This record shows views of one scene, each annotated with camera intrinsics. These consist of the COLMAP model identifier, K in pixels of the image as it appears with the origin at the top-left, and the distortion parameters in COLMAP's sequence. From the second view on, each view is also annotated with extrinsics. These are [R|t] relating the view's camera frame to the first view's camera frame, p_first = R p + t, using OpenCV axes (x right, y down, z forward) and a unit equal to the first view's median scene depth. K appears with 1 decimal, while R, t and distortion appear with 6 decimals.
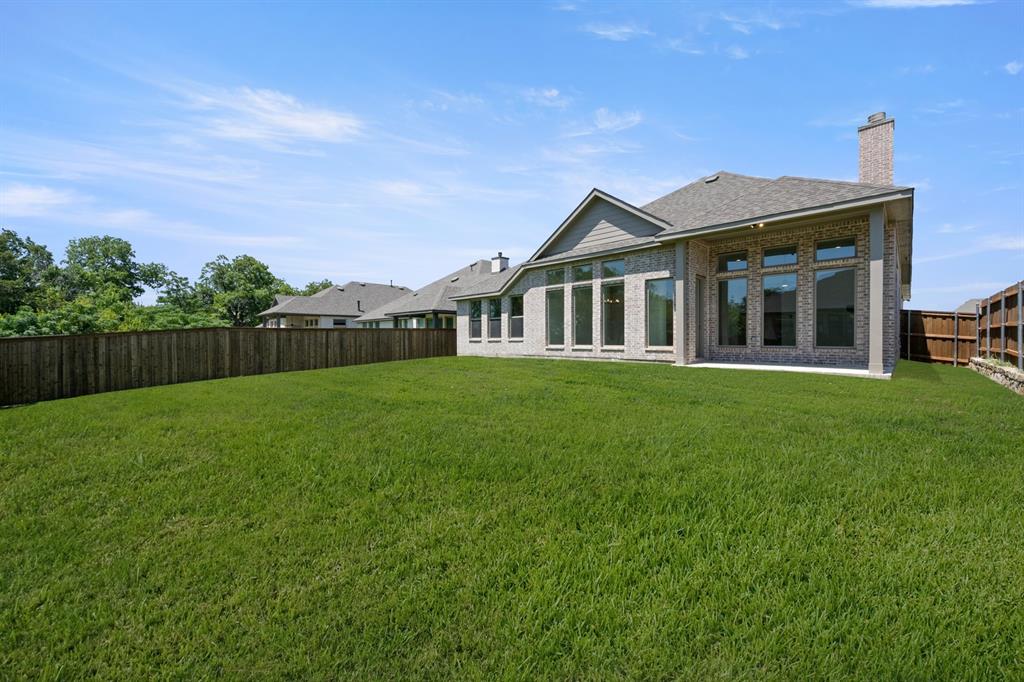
lens RADIAL K [[412.4, 0, 512.0], [0, 412.4, 341.0], [0, 0, 1]] dist [-0.000873, -0.000175]
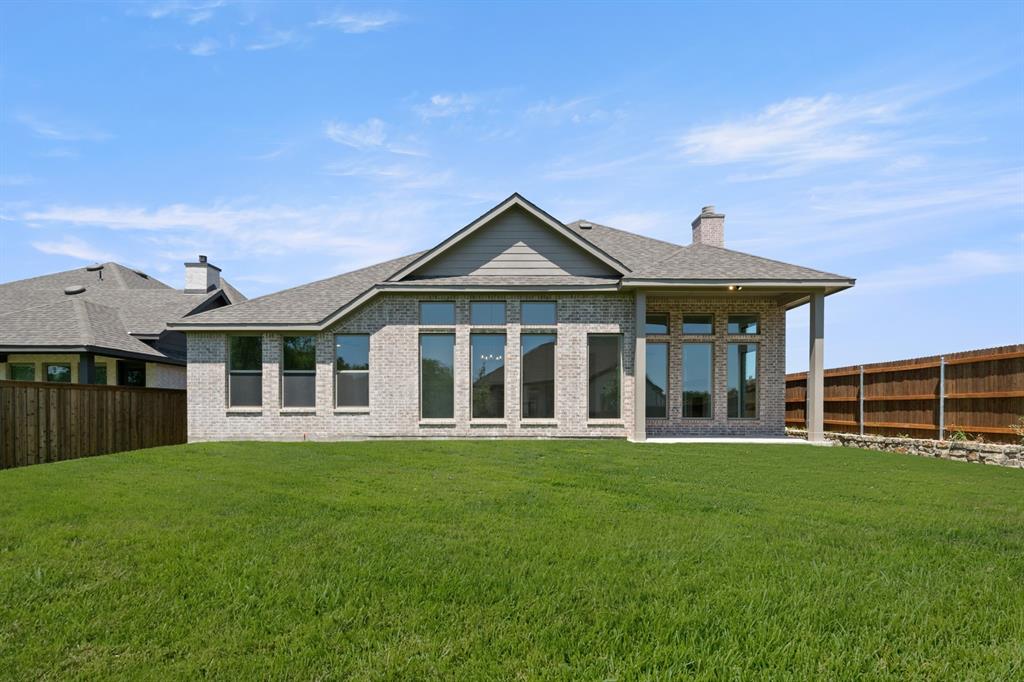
lens RADIAL K [[490.4, 0, 512.0], [0, 490.4, 415.0], [0, 0, 1]] dist [-0.001869, -0.000414]
pose [[0.699854, -0.003735, 0.714276, -0.393362], [0.000554, 0.999989, 0.004686, 0.000619], [-0.714286, -0.002883, 0.699848, 0.420859]]
